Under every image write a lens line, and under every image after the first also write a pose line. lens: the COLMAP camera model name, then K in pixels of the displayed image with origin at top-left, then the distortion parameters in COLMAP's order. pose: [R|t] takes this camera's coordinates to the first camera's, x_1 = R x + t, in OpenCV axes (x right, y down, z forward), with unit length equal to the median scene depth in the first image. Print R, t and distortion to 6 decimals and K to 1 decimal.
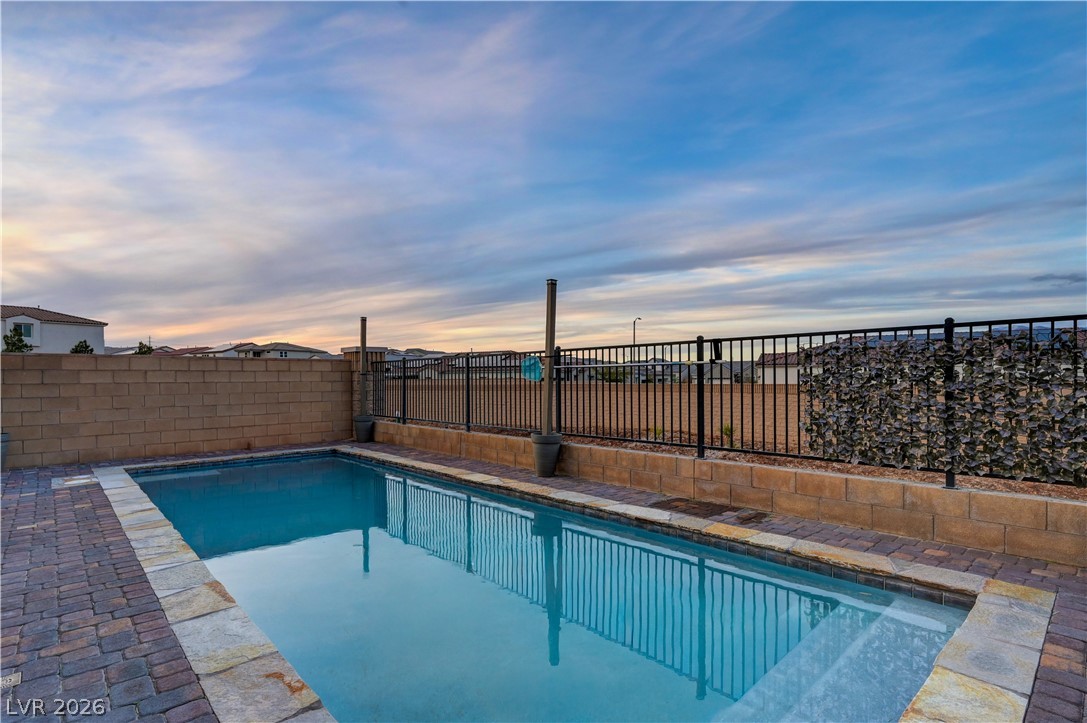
lens RADIAL K [[534.0, 0, 526.1], [0, 534.0, 388.5], [0, 0, 1]] dist [-0.006988, -0.000177]
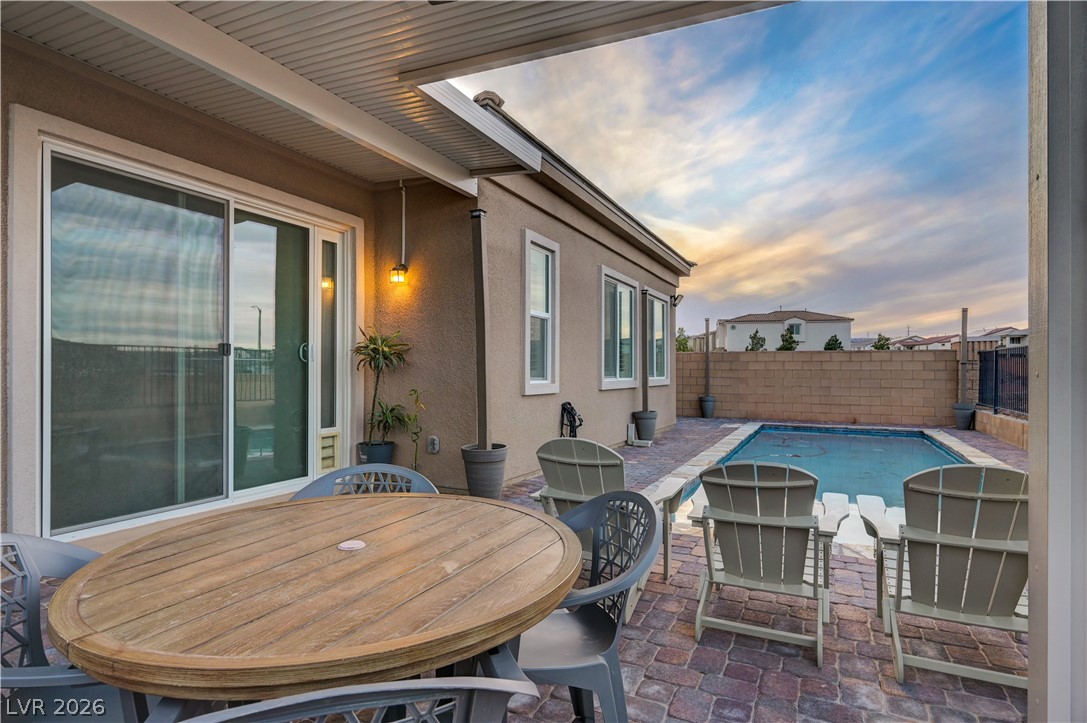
lens RADIAL K [[564.1, 0, 545.8], [0, 564.1, 369.6], [0, 0, 1]] dist [-0.002544, 0.000420]
pose [[0.358859, 0.007738, -0.933360, 0.468428], [-0.023091, 0.999733, -0.000589, 0.004793], [0.933106, 0.021763, 0.358942, -0.166865]]
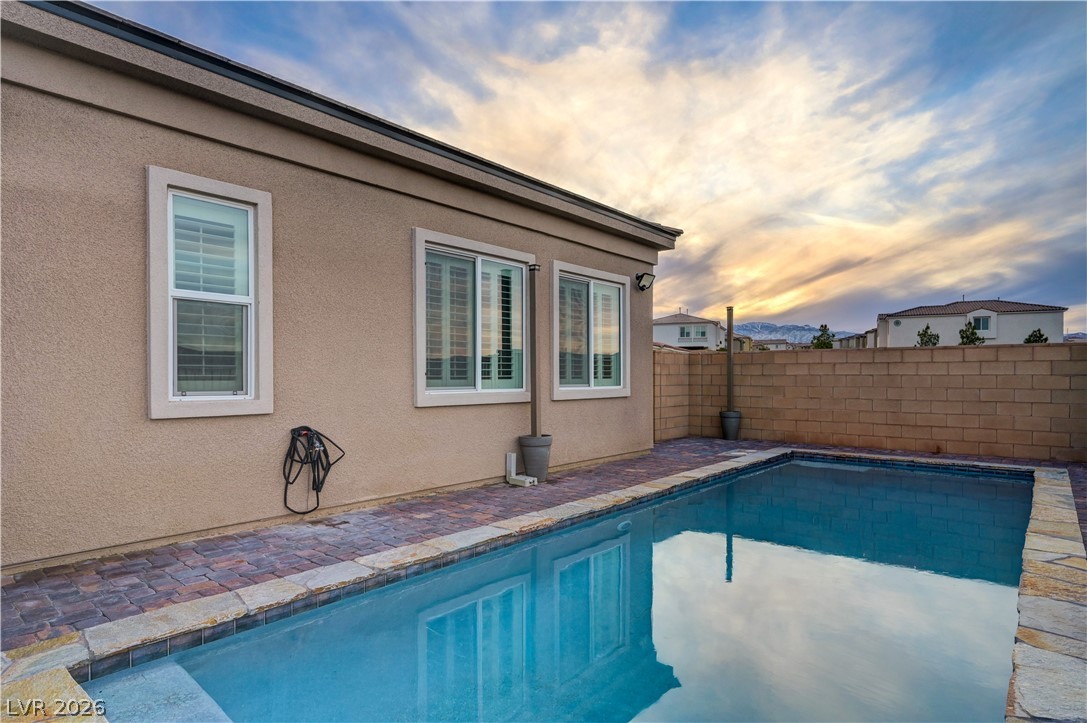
lens RADIAL K [[572.4, 0, 560.6], [0, 572.4, 379.1], [0, 0, 1]] dist [-0.000806, -0.001305]
pose [[0.115544, 0.011934, -0.993231, 0.318128], [-0.014732, 0.999838, 0.010300, -0.005291], [0.993193, 0.013442, 0.115701, 0.302488]]
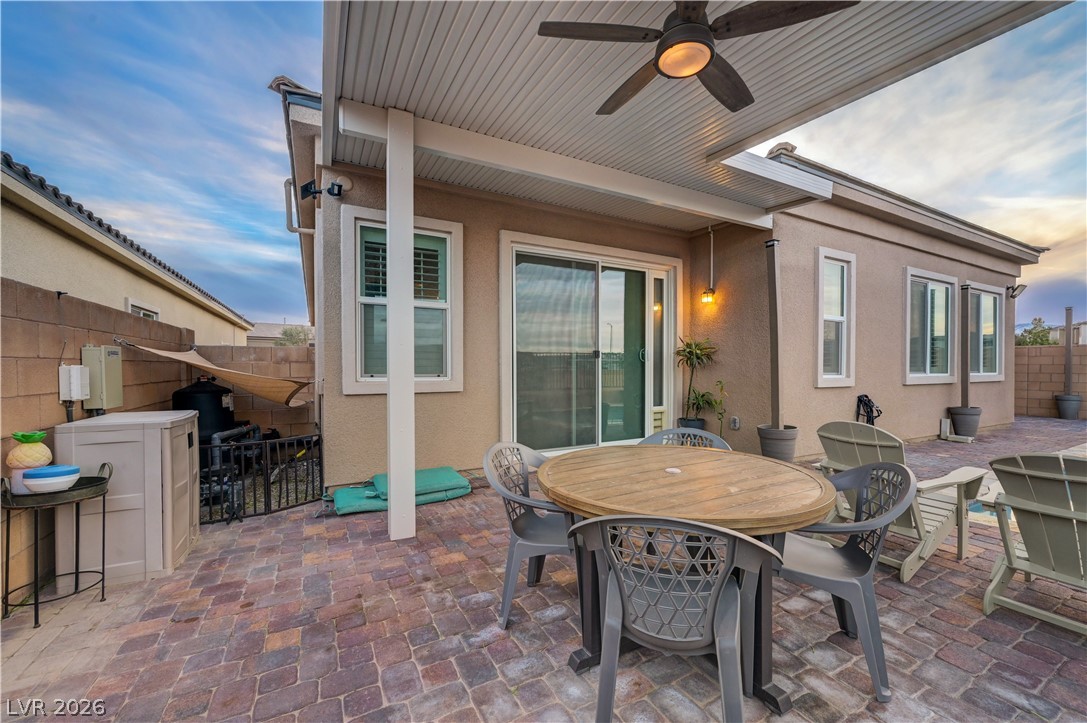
lens RADIAL K [[436.0, 0, 548.5], [0, 436.0, 373.2], [0, 0, 1]] dist [-0.000024, 0.000120]
pose [[-0.243355, 0.021898, -0.969690, 0.520694], [-0.014831, 0.999544, 0.026294, 0.004663], [0.969824, 0.020781, -0.242919, -0.167920]]
